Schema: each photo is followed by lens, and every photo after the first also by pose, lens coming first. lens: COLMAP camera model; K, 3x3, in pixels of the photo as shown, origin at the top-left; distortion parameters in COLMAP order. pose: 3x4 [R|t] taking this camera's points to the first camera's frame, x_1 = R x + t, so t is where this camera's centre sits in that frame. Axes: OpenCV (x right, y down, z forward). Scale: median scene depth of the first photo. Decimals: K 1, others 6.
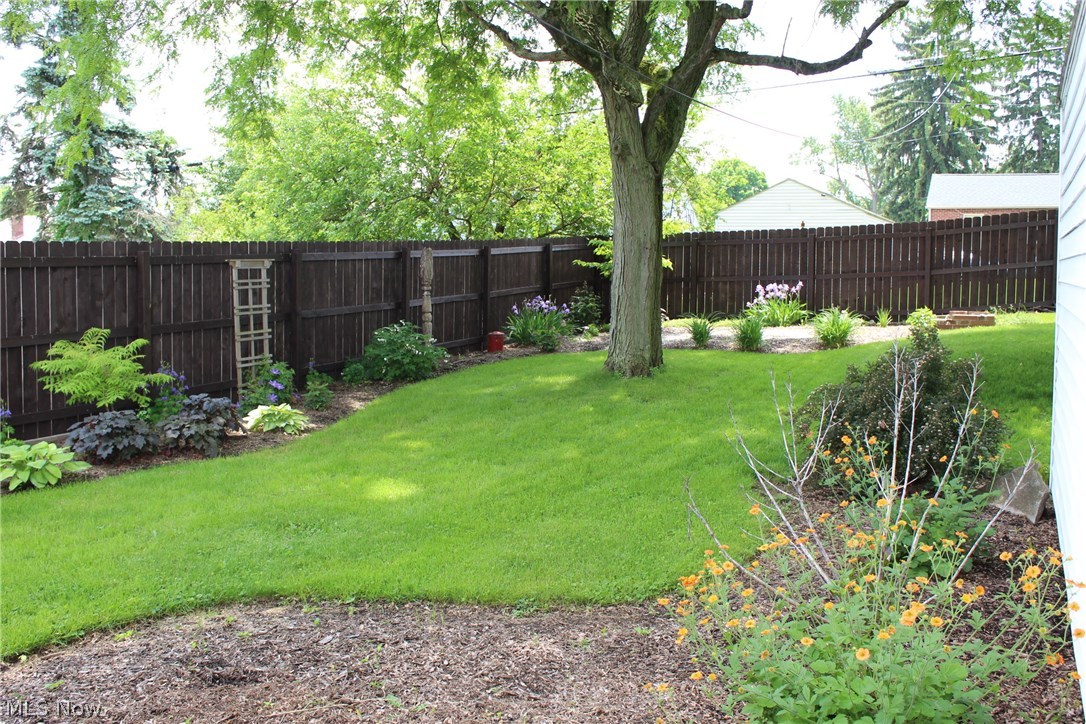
lens RADIAL K [[1084.5, 0, 551.1], [0, 1084.5, 357.2], [0, 0, 1]] dist [-0.082616, 0.000000]
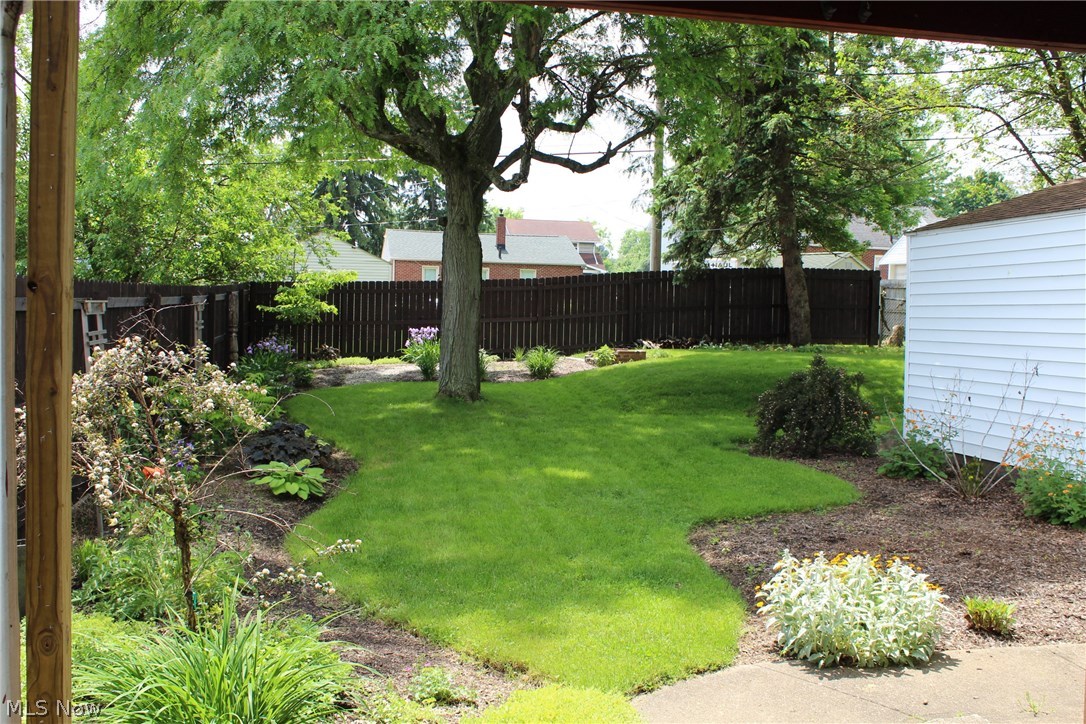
lens RADIAL K [[1084.5, 0, 538.6], [0, 1084.5, 359.1], [0, 0, 1]] dist [-0.082616, 0.000000]
pose [[0.820375, -0.010634, 0.571728, -1.080944], [0.031436, 0.999154, -0.026524, 0.008337], [-0.570962, 0.039733, 0.820015, -0.136666]]
